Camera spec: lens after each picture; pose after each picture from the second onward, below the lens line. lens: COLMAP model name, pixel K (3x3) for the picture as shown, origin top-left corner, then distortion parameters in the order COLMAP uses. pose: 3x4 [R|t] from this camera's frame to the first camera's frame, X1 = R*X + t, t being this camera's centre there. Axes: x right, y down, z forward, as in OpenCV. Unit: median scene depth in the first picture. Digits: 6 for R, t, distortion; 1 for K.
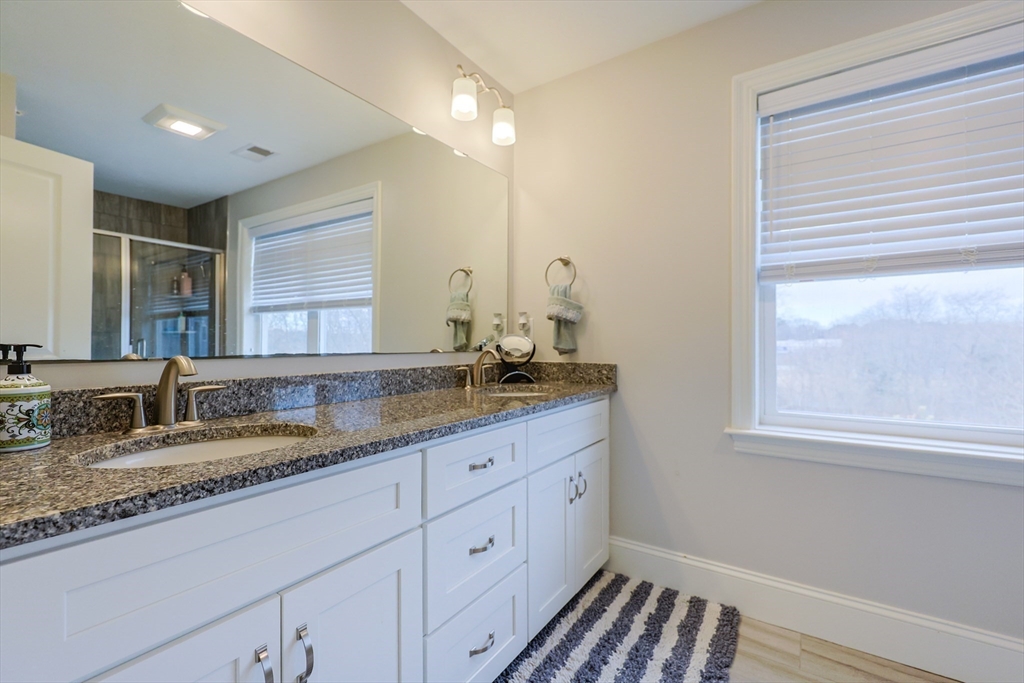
lens RADIAL K [[430.2, 0, 519.3], [0, 430.2, 340.3], [0, 0, 1]] dist [0.003168, -0.002926]
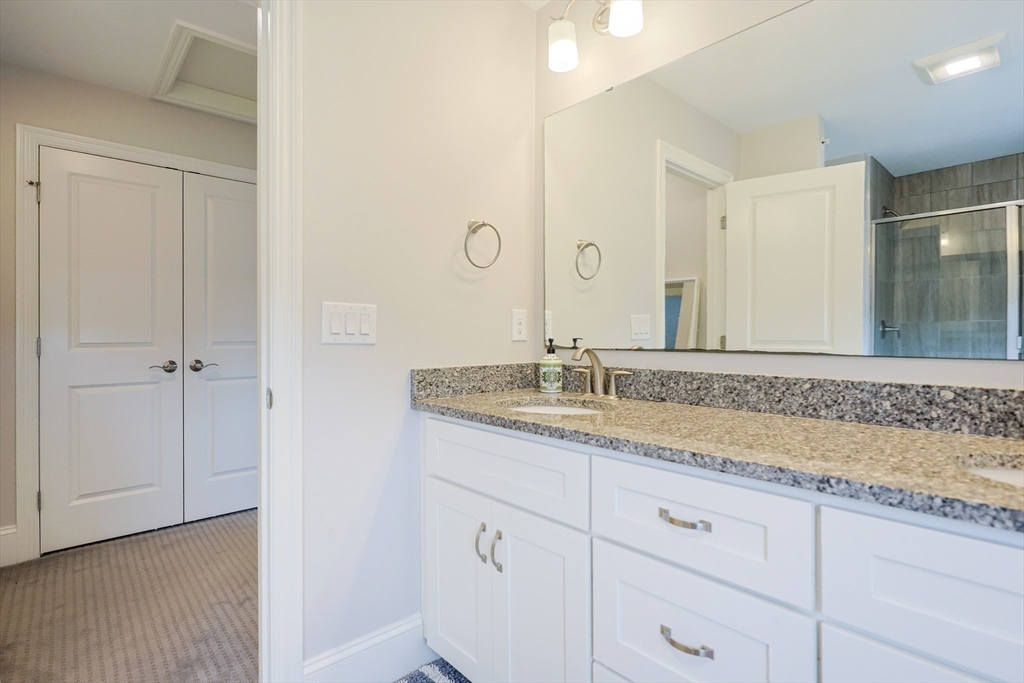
lens RADIAL K [[529.4, 0, 516.1], [0, 529.4, 338.8], [0, 0, 1]] dist [-0.016621, 0.000550]
pose [[-0.239332, 0.008120, -0.970904, 0.987502], [0.003474, 0.999966, 0.007506, -0.003467], [0.970932, -0.001577, -0.239352, 1.200616]]
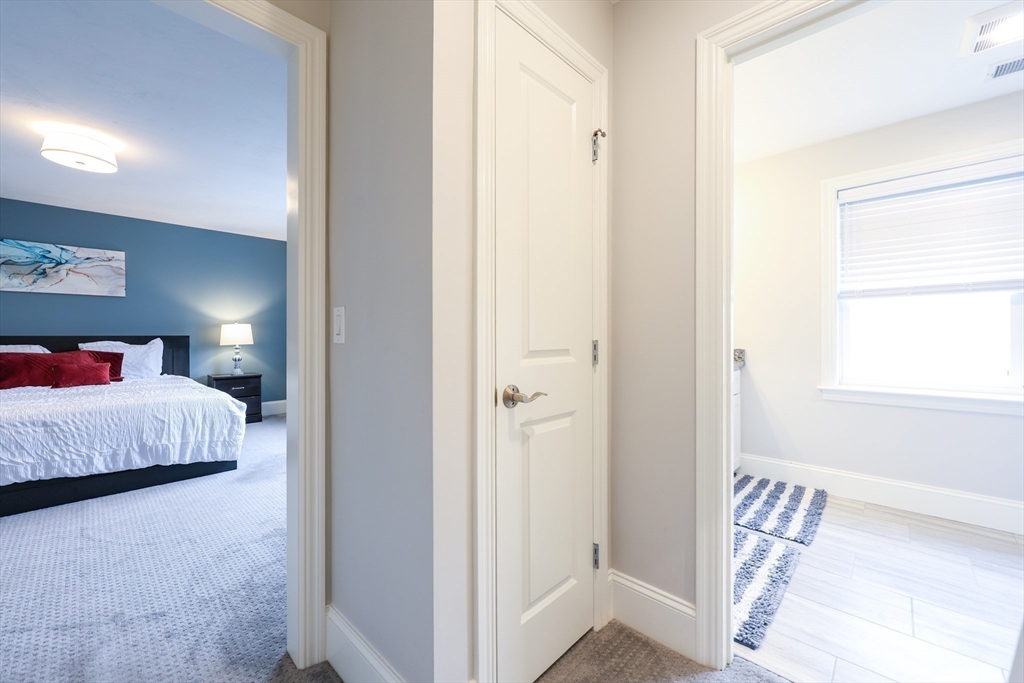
lens RADIAL K [[430.2, 0, 511.7], [0, 430.2, 336.1], [0, 0, 1]] dist [0.003168, -0.002926]
pose [[0.991371, -0.002112, -0.131072, -0.438028], [0.002444, 0.999994, 0.002377, -0.000882], [0.131067, -0.002677, 0.991370, -0.748815]]
